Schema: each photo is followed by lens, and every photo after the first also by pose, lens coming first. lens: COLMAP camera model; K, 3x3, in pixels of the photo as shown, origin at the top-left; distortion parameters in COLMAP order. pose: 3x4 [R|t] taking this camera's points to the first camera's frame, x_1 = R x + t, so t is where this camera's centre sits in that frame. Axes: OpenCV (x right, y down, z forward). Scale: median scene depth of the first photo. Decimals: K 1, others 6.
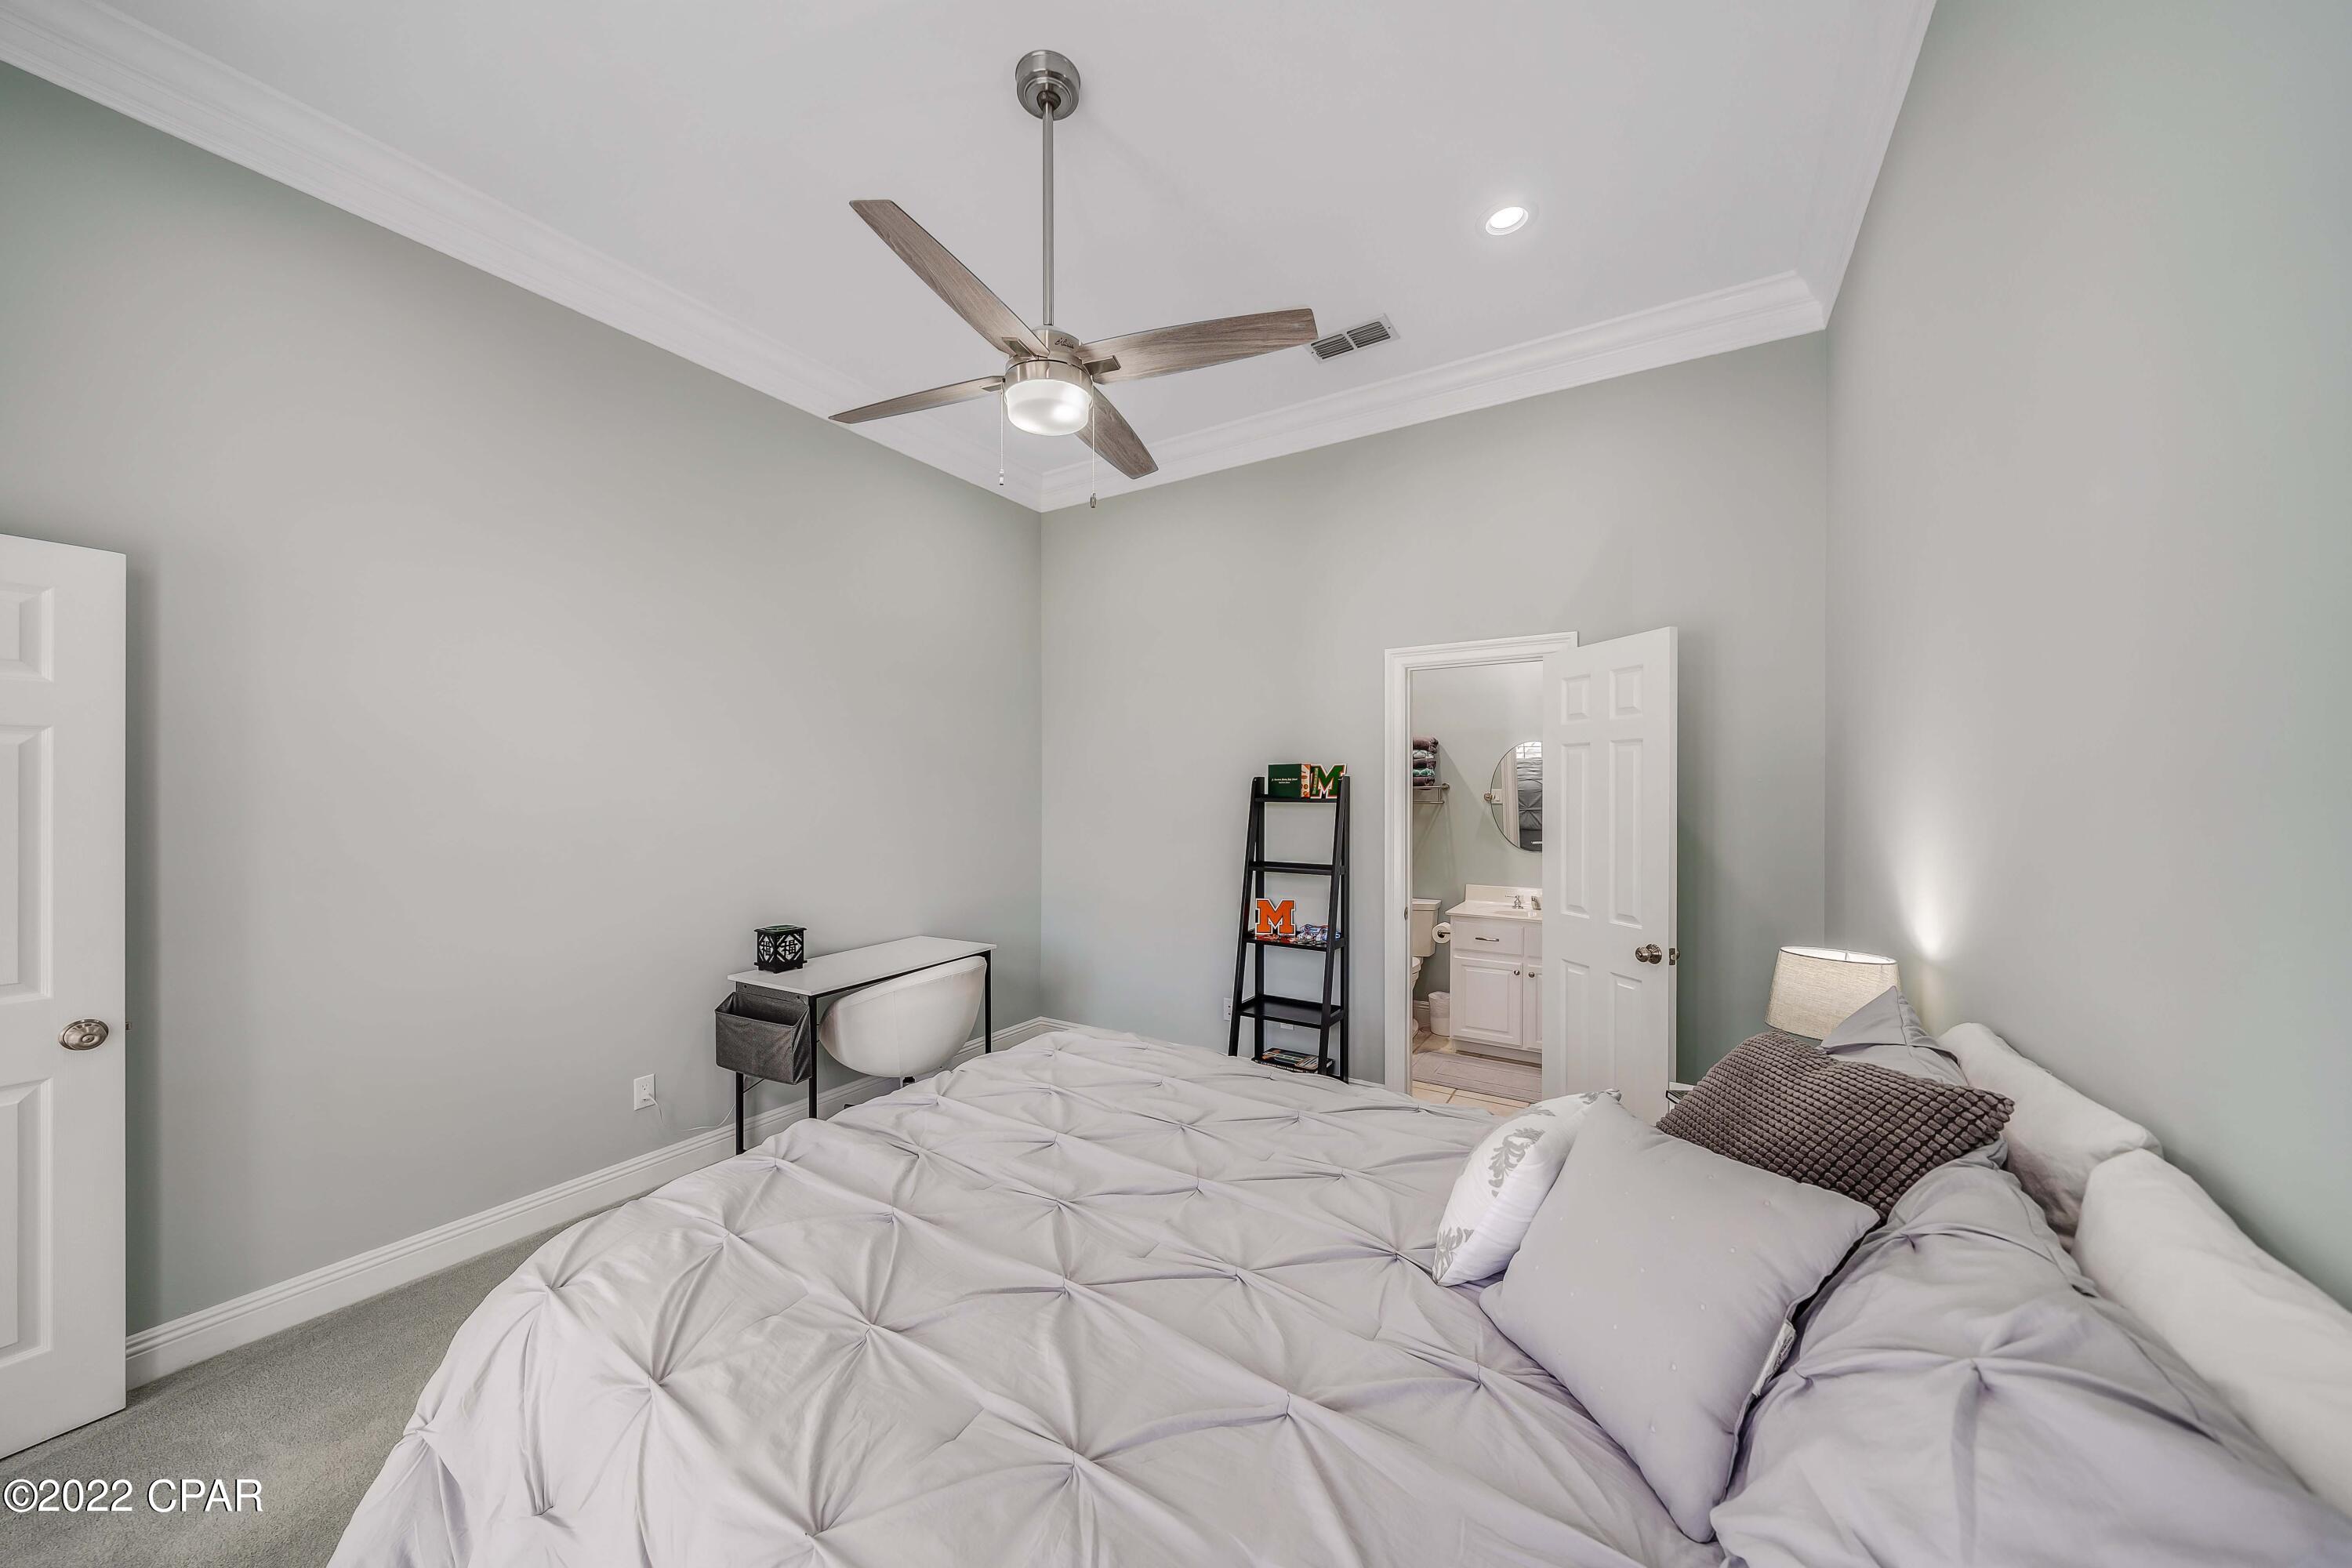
lens RADIAL K [[815.6, 0, 1172.2], [0, 815.6, 777.4], [0, 0, 1]] dist [-0.000082, 0.000088]
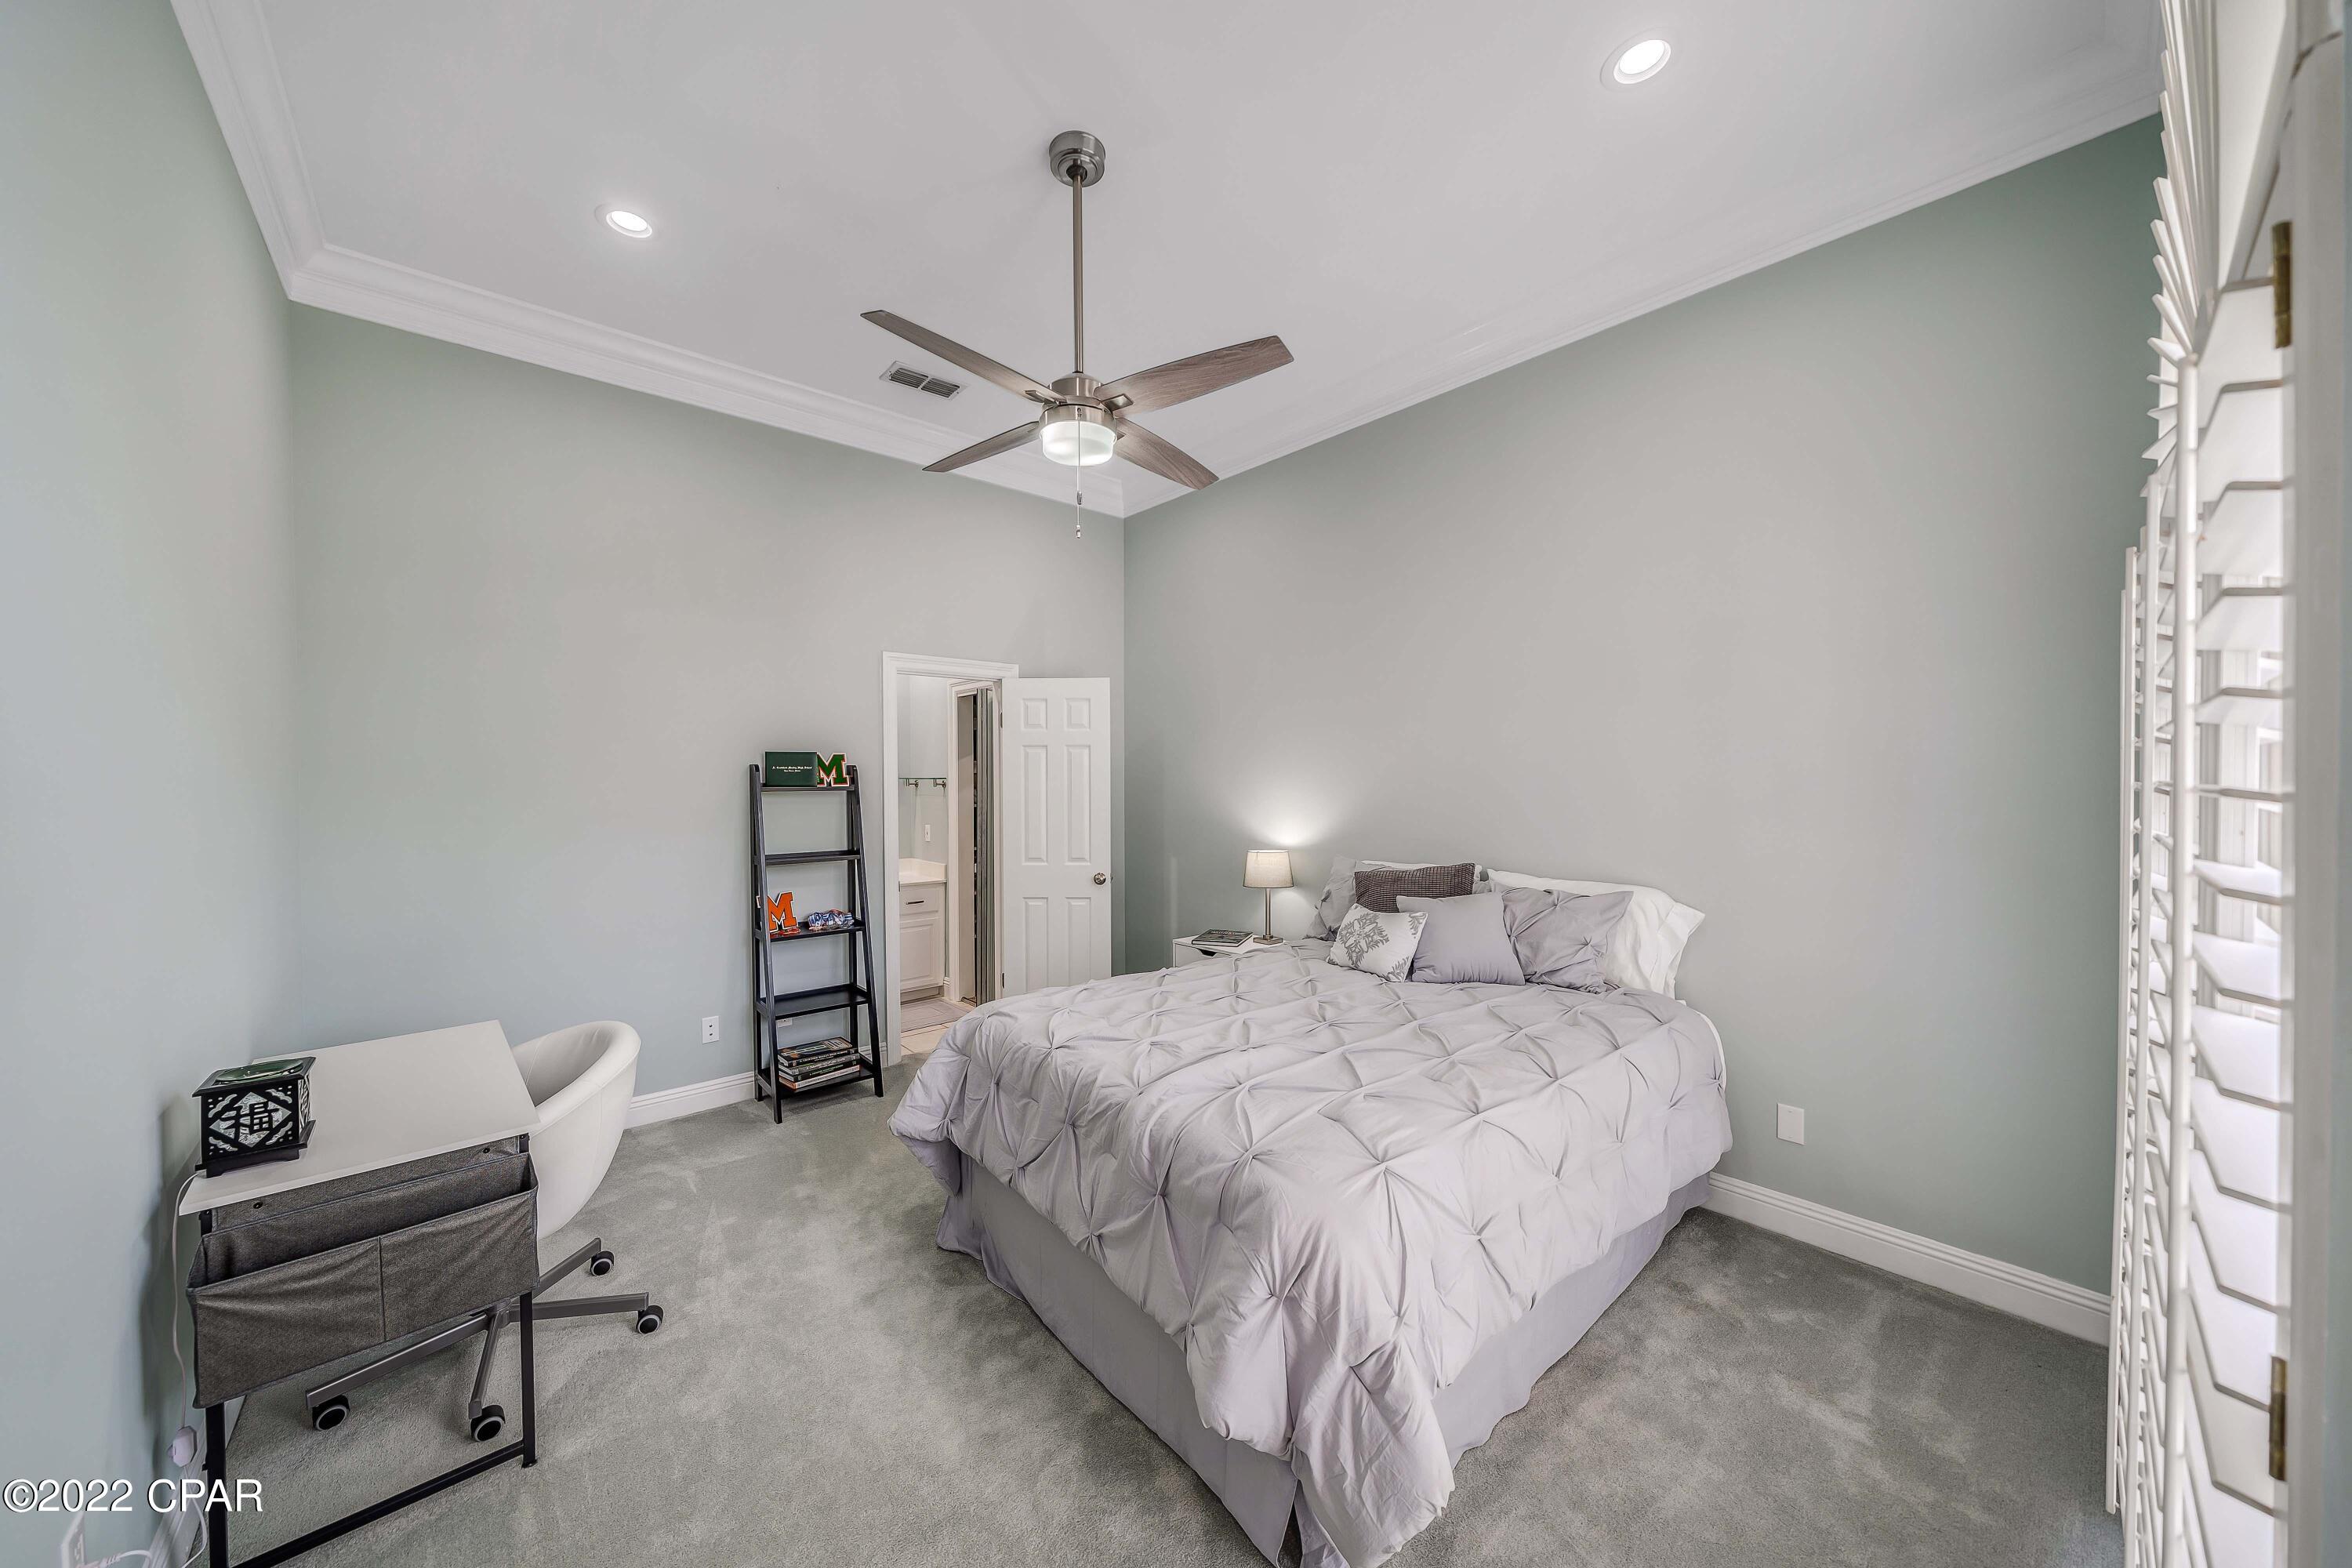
lens RADIAL K [[815.6, 0, 1172.2], [0, 815.6, 777.4], [0, 0, 1]] dist [-0.000082, 0.000088]
pose [[0.294463, -0.009630, 0.955614, -0.710609], [-0.015527, 0.999769, 0.014859, -0.008397], [-0.955537, -0.019214, 0.294245, 0.309847]]
